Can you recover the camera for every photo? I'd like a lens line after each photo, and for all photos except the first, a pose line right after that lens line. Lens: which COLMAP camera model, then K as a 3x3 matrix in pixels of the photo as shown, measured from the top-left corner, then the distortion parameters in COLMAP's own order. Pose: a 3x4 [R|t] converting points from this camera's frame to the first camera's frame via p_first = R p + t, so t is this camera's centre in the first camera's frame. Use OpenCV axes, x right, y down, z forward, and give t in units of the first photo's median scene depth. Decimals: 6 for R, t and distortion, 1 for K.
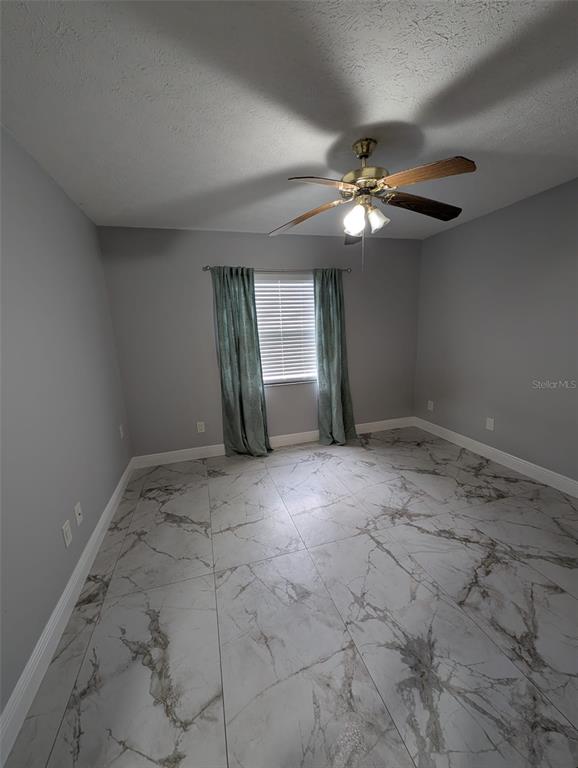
lens RADIAL K [[295.1, 0, 284.5], [0, 295.1, 383.4], [0, 0, 1]] dist [0.013772, -0.006589]
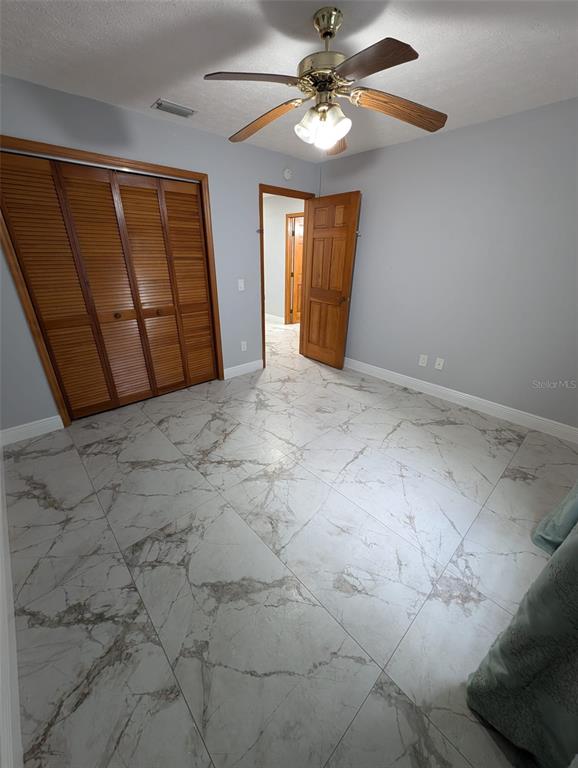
lens RADIAL K [[290.4, 0, 283.6], [0, 290.4, 384.4], [0, 0, 1]] dist [0.002841, -0.000177]
pose [[-0.898744, 0.210254, -0.384776, 0.734998], [-0.056473, 0.814721, 0.577096, -0.359308], [0.434822, 0.540391, -0.720352, 1.691531]]
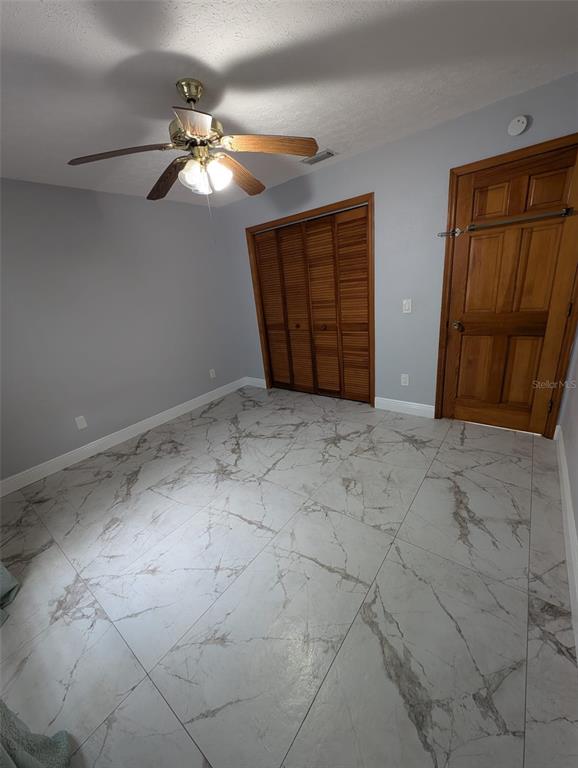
lens RADIAL K [[295.1, 0, 284.5], [0, 295.1, 383.4], [0, 0, 1]] dist [0.013772, -0.006589]
pose [[-0.572878, -0.167003, 0.802447, -0.629866], [0.283337, 0.878317, 0.385071, -0.229589], [-0.769111, 0.447961, -0.455850, 1.311962]]
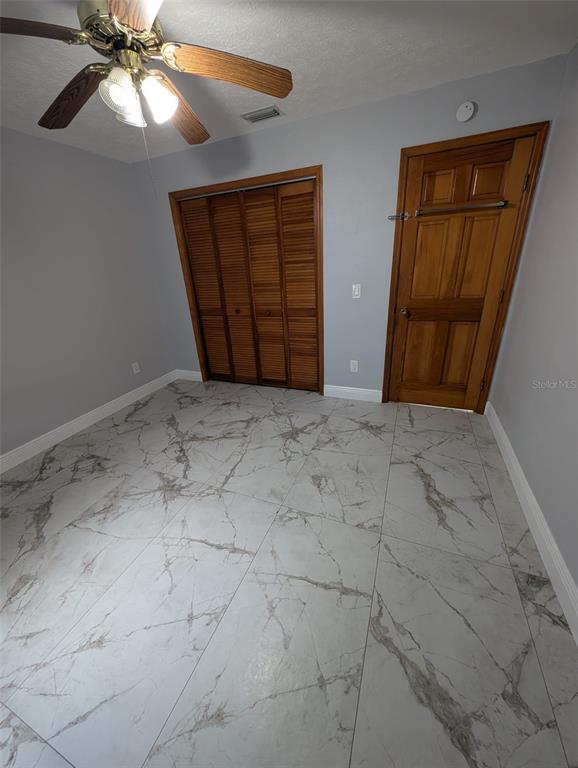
lens RADIAL K [[295.1, 0, 284.5], [0, 295.1, 383.4], [0, 0, 1]] dist [0.013772, -0.006589]
pose [[-0.773815, -0.162253, 0.612279, -0.432186], [0.211916, 0.844615, 0.491647, -0.229834], [-0.596911, 0.510195, -0.619192, 1.328115]]
